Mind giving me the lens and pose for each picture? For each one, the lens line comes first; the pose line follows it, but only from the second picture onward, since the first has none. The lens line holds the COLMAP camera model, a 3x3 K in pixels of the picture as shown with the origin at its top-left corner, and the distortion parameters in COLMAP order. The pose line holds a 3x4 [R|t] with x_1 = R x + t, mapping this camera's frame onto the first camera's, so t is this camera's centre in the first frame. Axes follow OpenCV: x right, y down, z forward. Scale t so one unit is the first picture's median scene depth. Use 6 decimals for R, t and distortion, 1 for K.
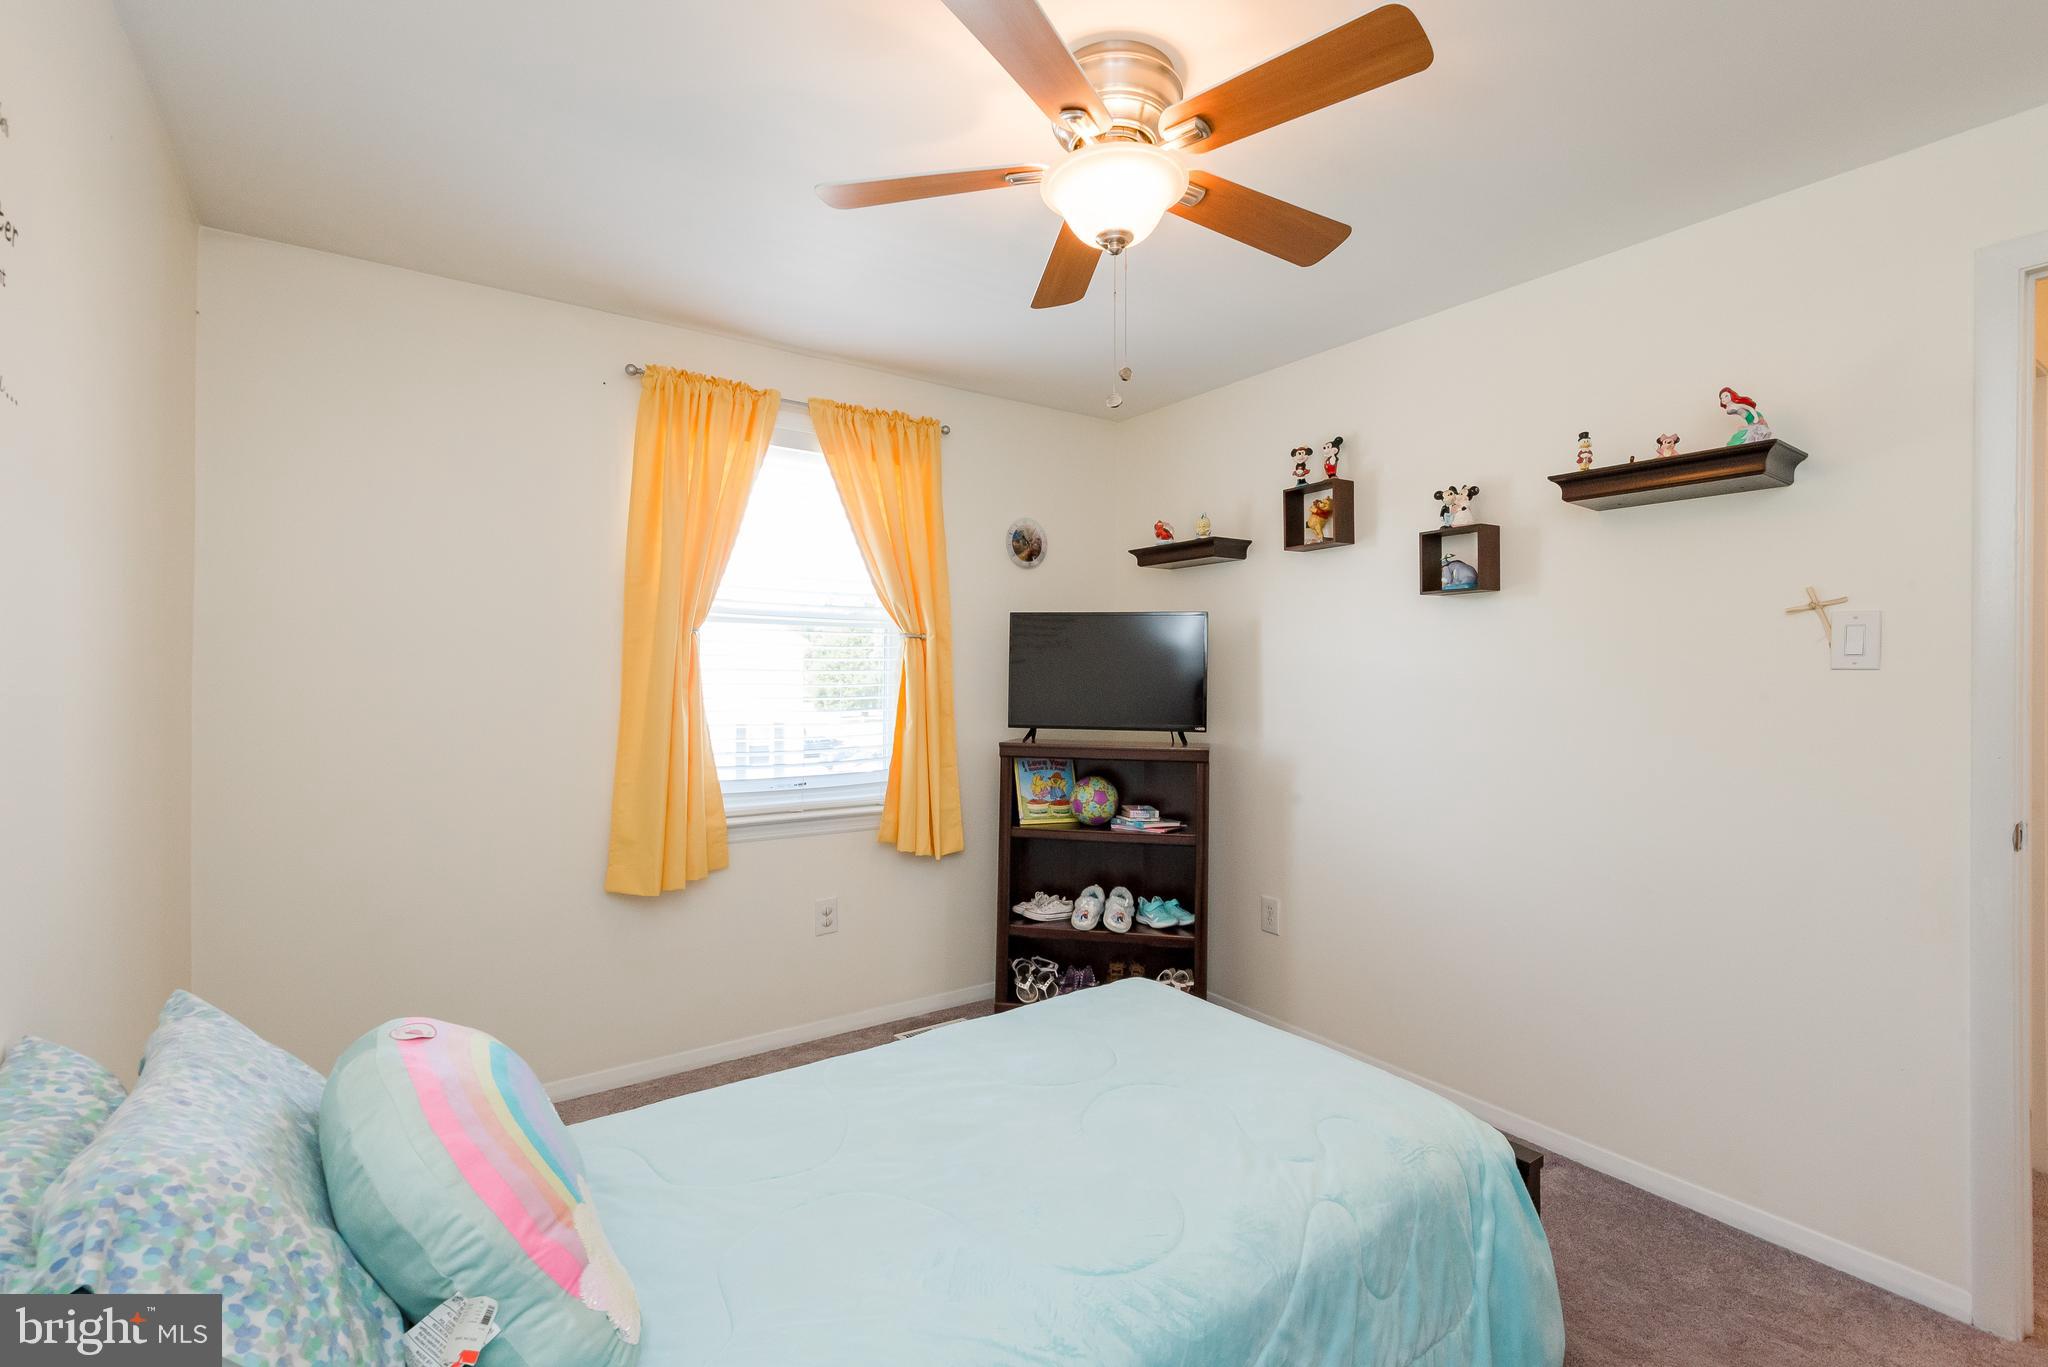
lens RADIAL K [[929.4, 0, 1026.7], [0, 929.4, 686.2], [0, 0, 1]] dist [0.024682, -0.012125]
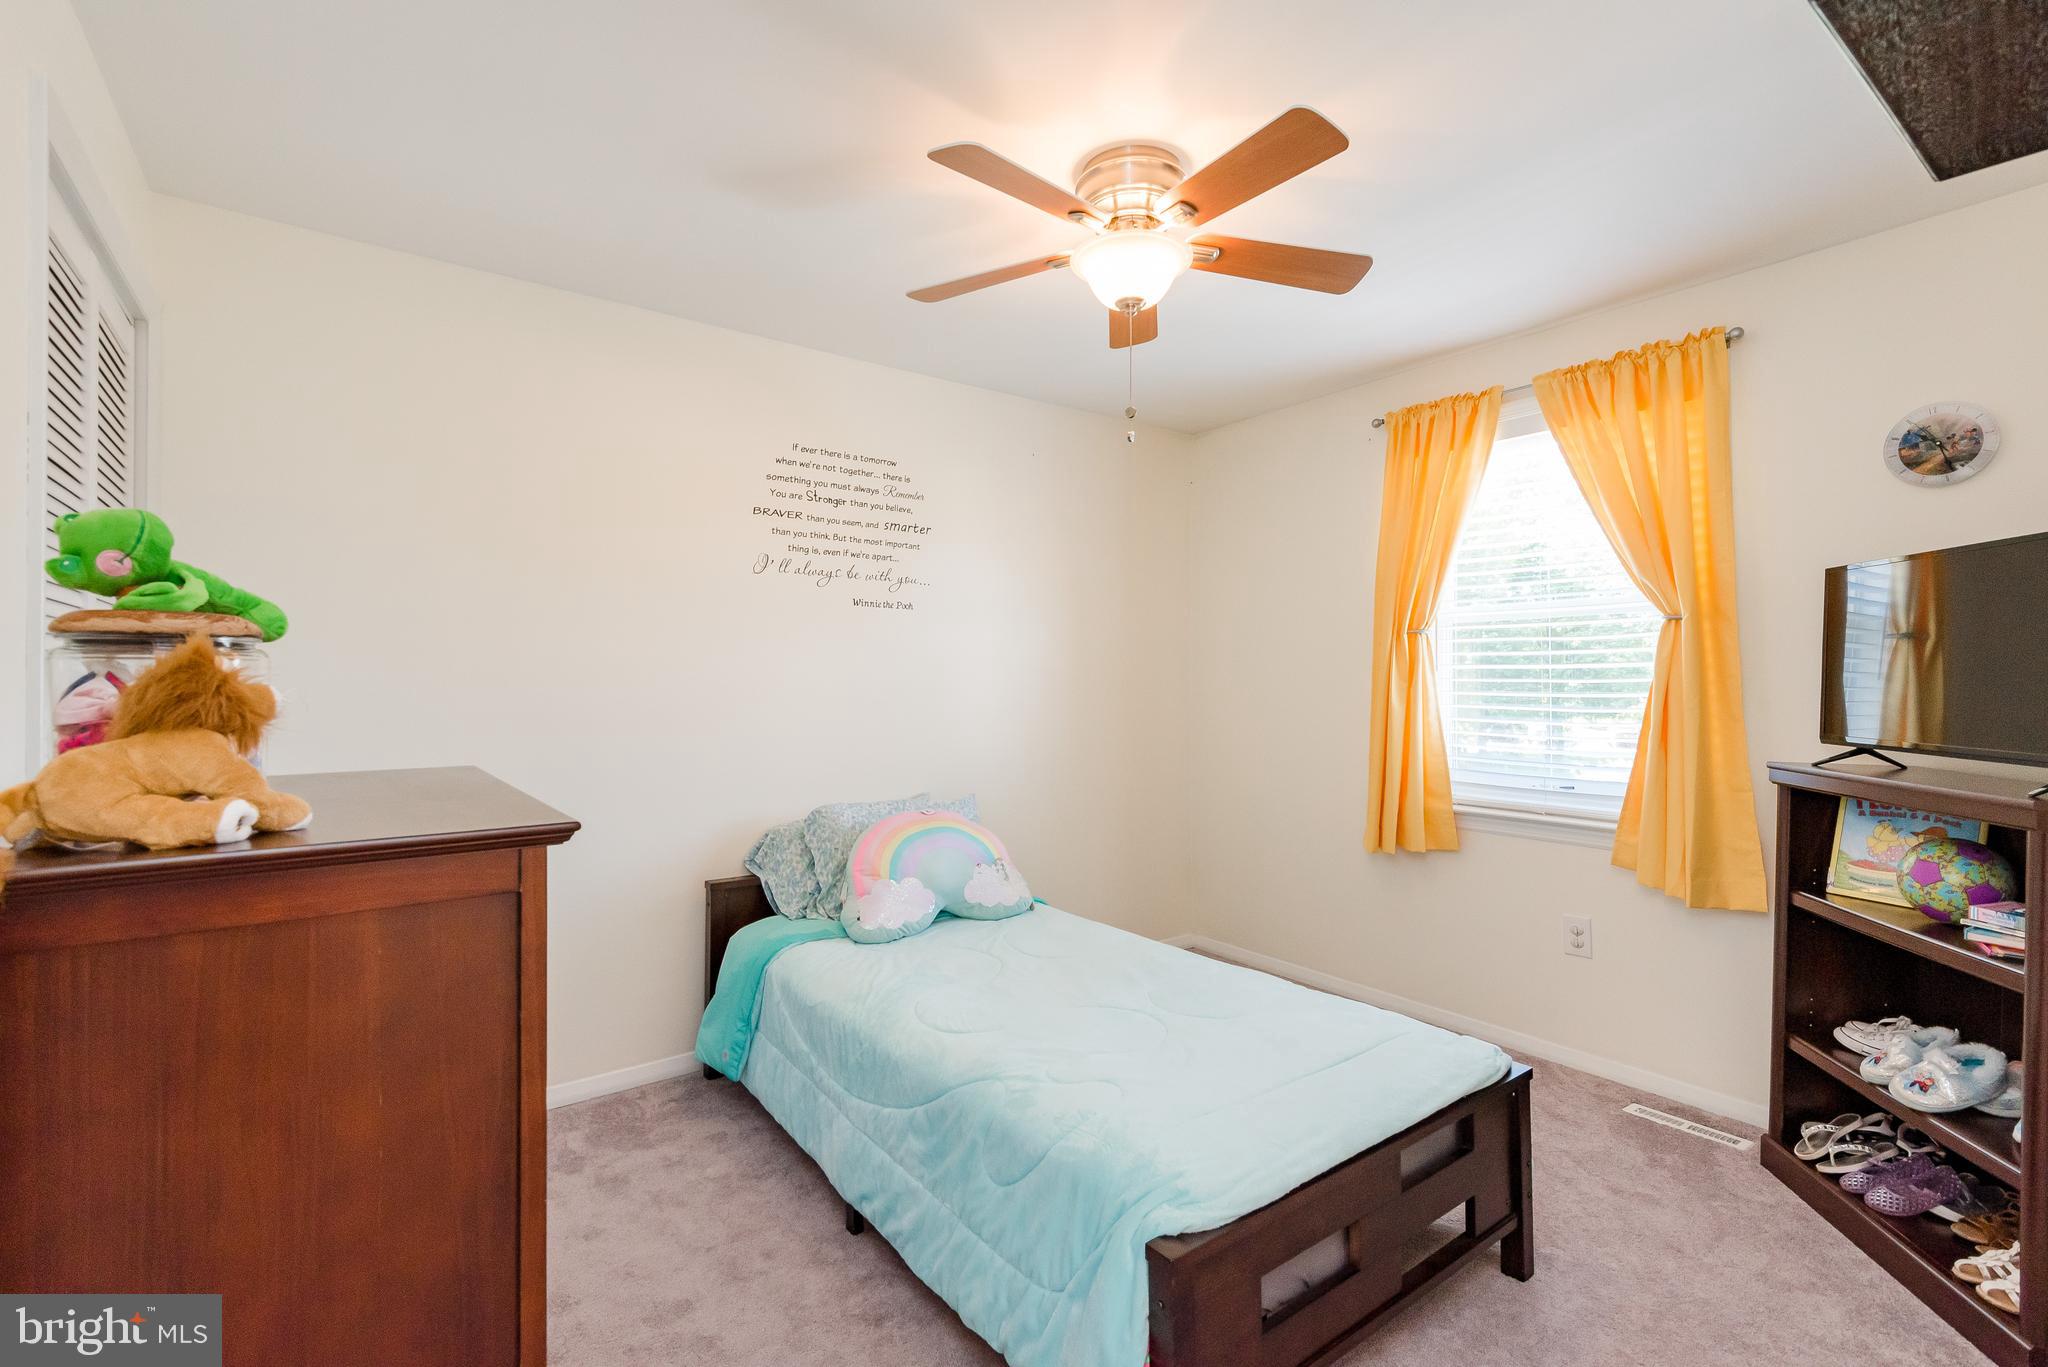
lens RADIAL K [[929.4, 0, 1018.7], [0, 929.4, 682.0], [0, 0, 1]] dist [0.024682, -0.012125]
pose [[0.006526, -0.002223, -0.999976, 0.619489], [-0.006123, 0.999979, -0.002263, 0.005191], [0.999960, 0.006137, 0.006512, 0.407720]]
